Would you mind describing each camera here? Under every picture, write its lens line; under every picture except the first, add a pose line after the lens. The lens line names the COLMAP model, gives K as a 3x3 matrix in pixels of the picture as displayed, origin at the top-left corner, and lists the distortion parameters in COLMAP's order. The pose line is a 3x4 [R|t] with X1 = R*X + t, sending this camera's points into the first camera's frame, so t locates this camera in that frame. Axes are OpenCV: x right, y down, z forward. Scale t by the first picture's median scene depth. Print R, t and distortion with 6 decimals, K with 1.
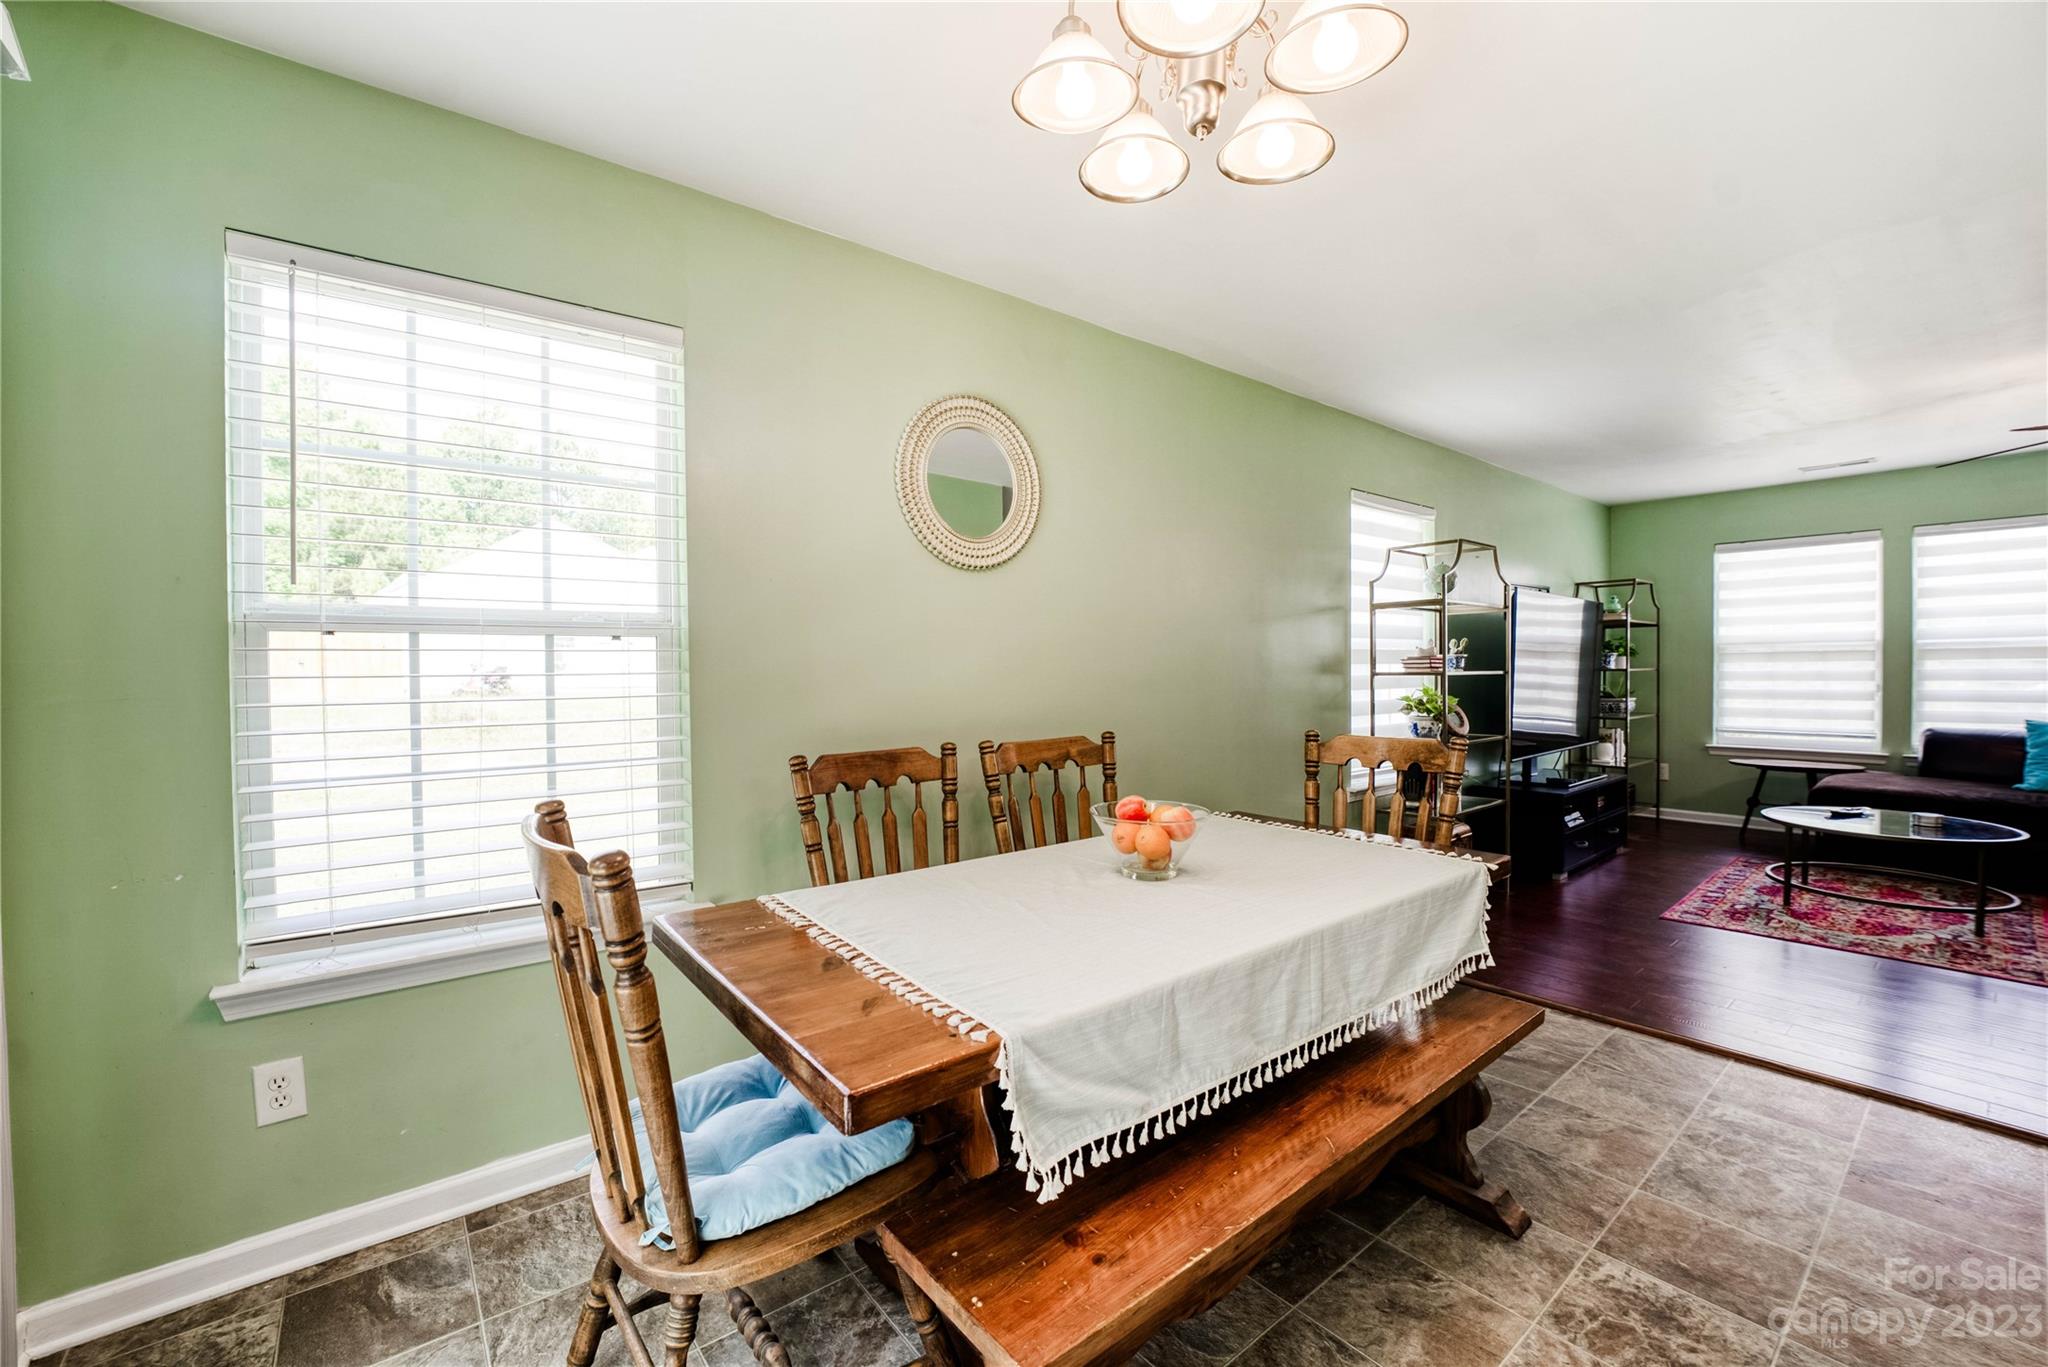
lens RADIAL K [[823.0, 0, 1012.3], [0, 823.0, 684.4], [0, 0, 1]] dist [-0.024716, 0.000267]
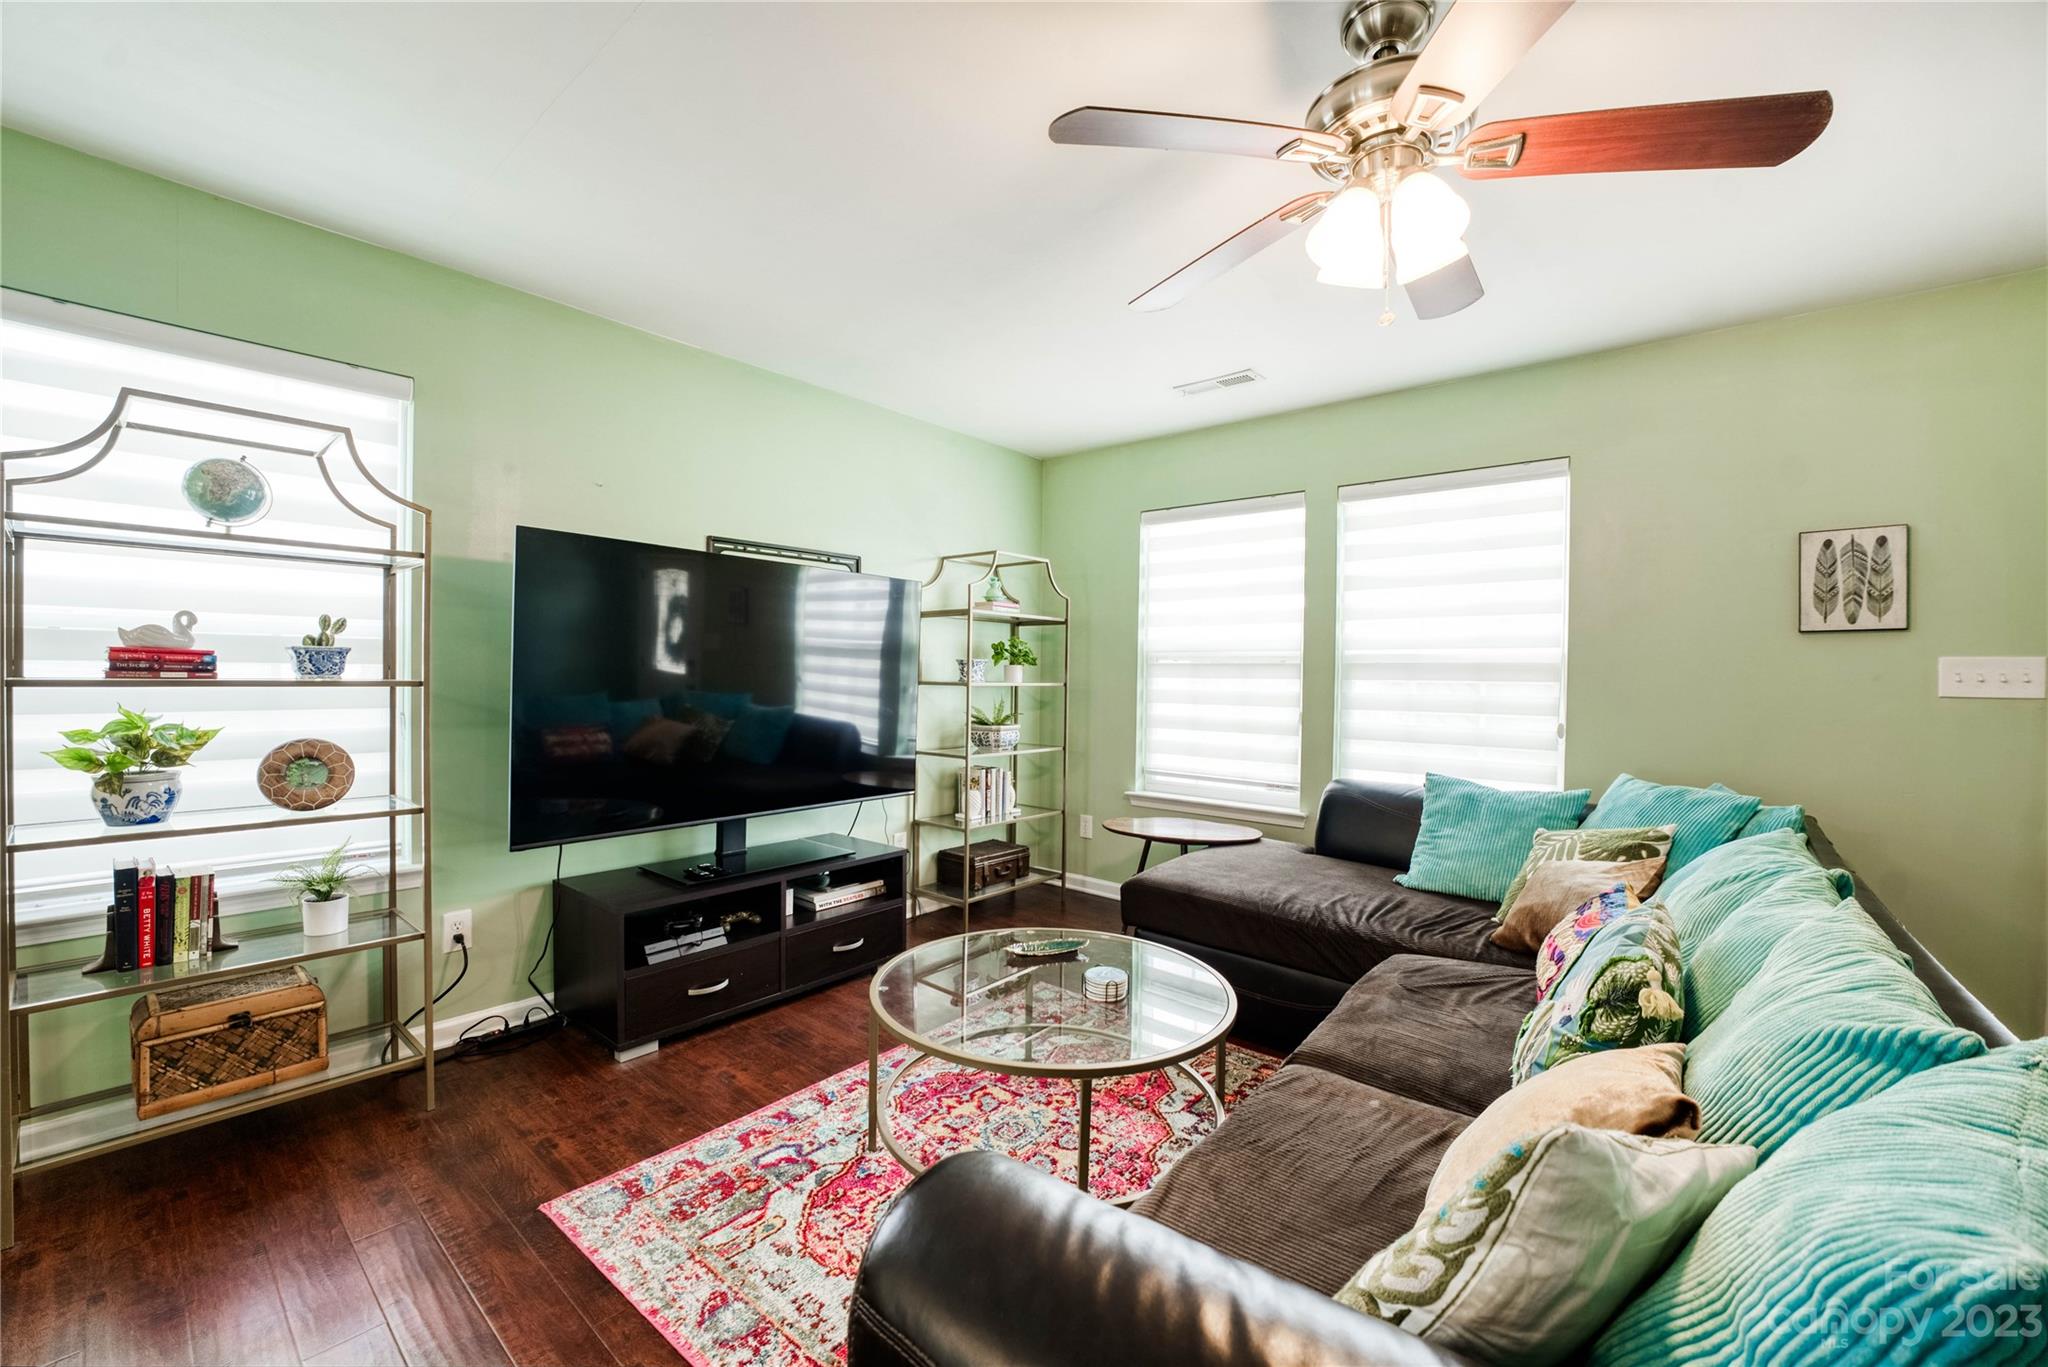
lens RADIAL K [[823.0, 0, 1012.3], [0, 823.0, 684.4], [0, 0, 1]] dist [-0.024716, 0.000267]
pose [[0.980468, 0.022772, 0.195356, 0.636268], [-0.021657, 0.999735, -0.007844, -0.013245], [-0.195482, 0.003460, 0.980701, 0.315037]]
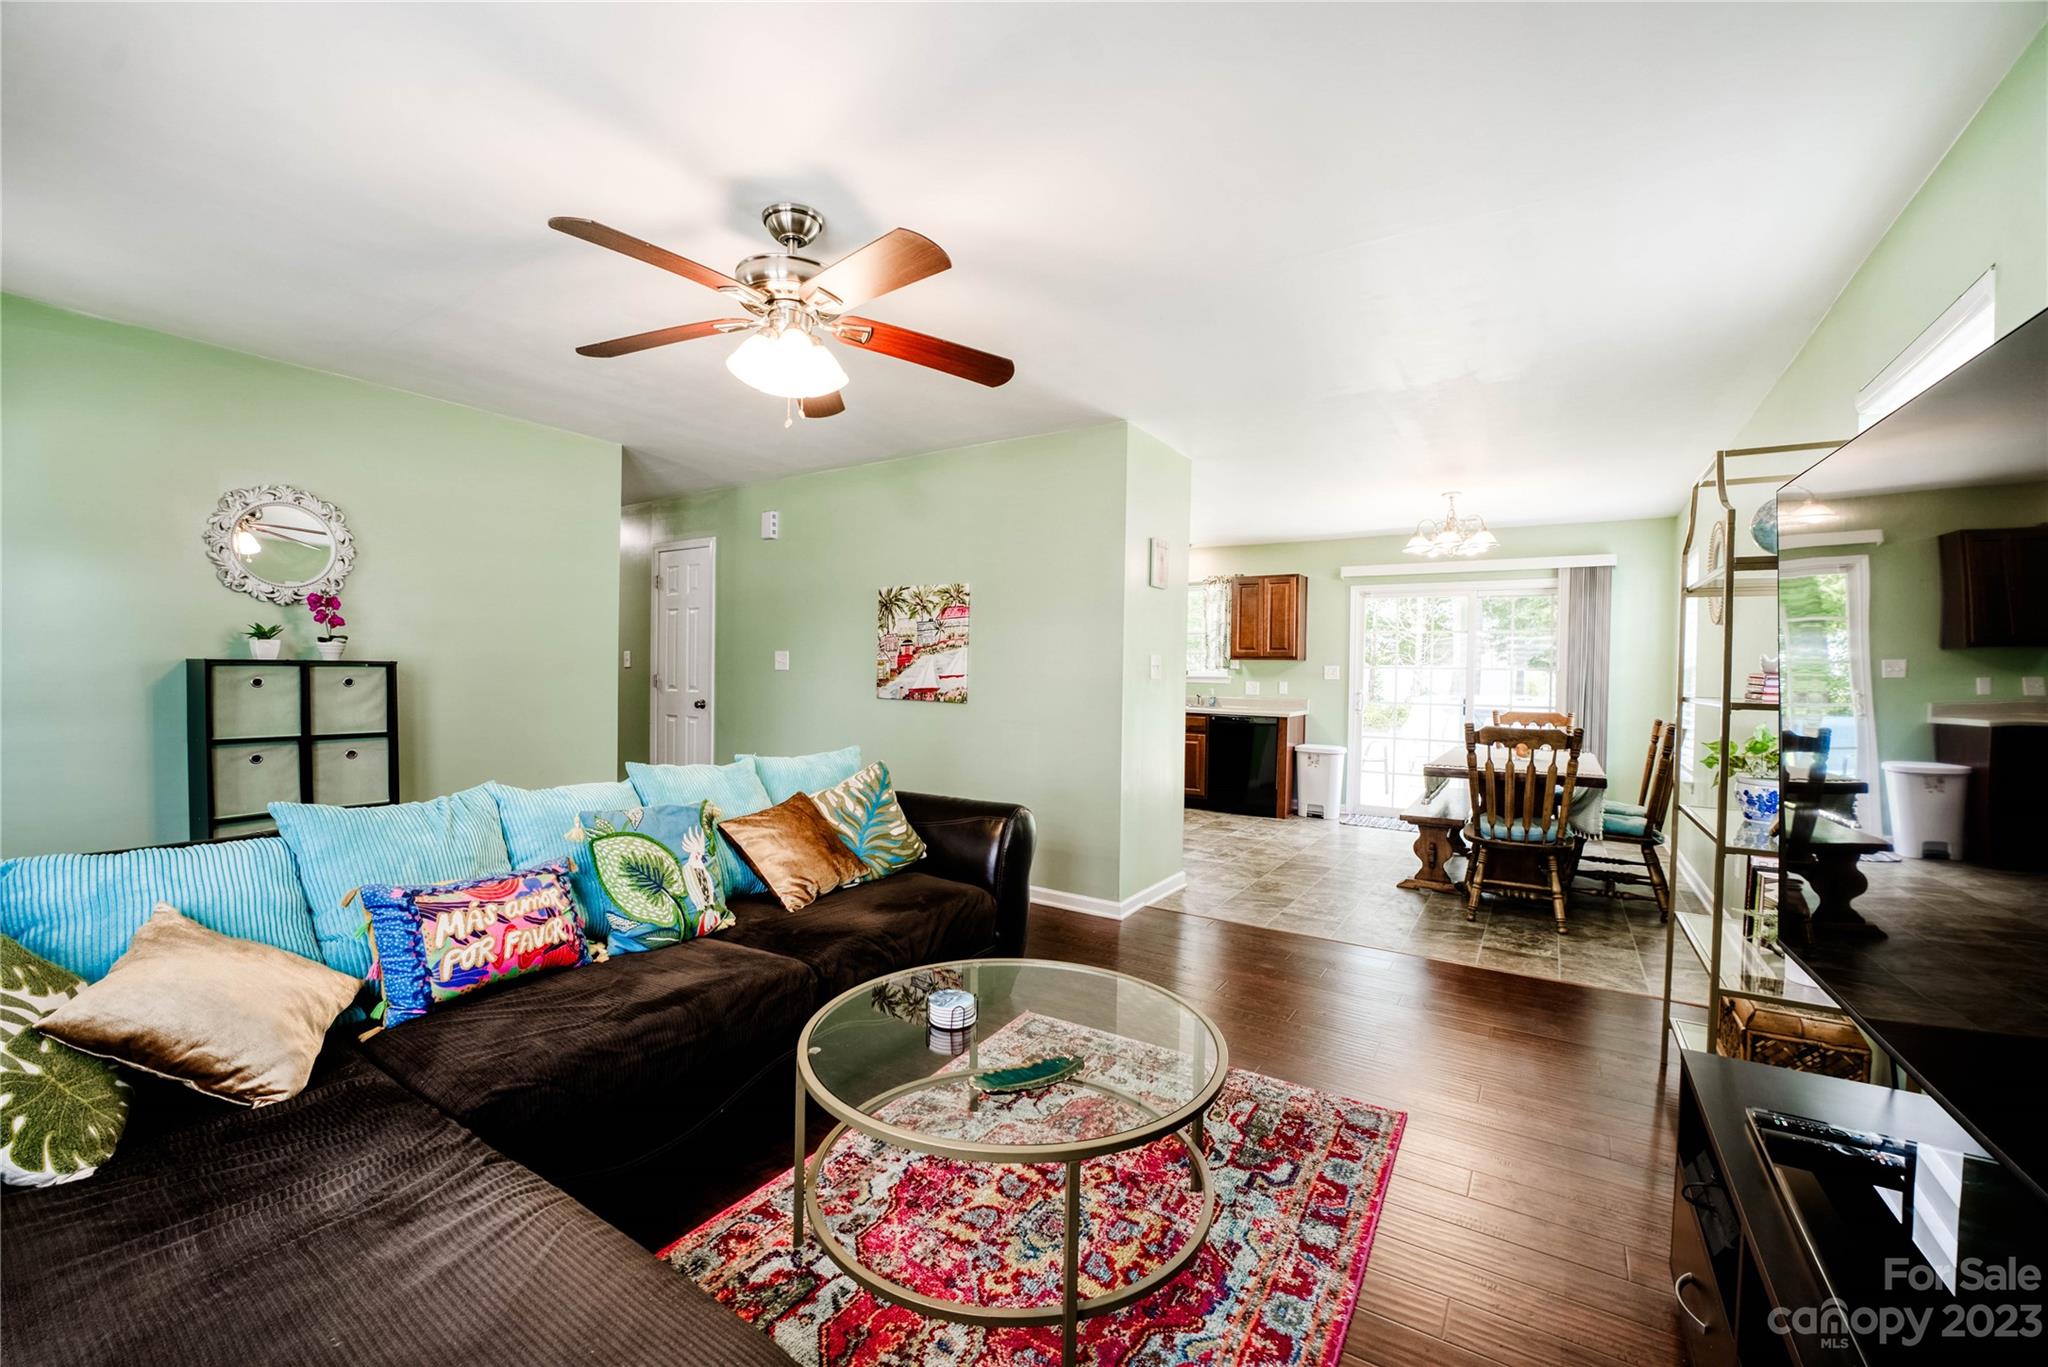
lens RADIAL K [[823.0, 0, 1012.3], [0, 823.0, 684.4], [0, 0, 1]] dist [-0.024716, 0.000267]
pose [[-0.948704, -0.000700, -0.316164, 0.824060], [-0.013644, 0.999157, 0.038729, -0.027991], [0.315870, 0.041056, -0.947914, 0.952220]]
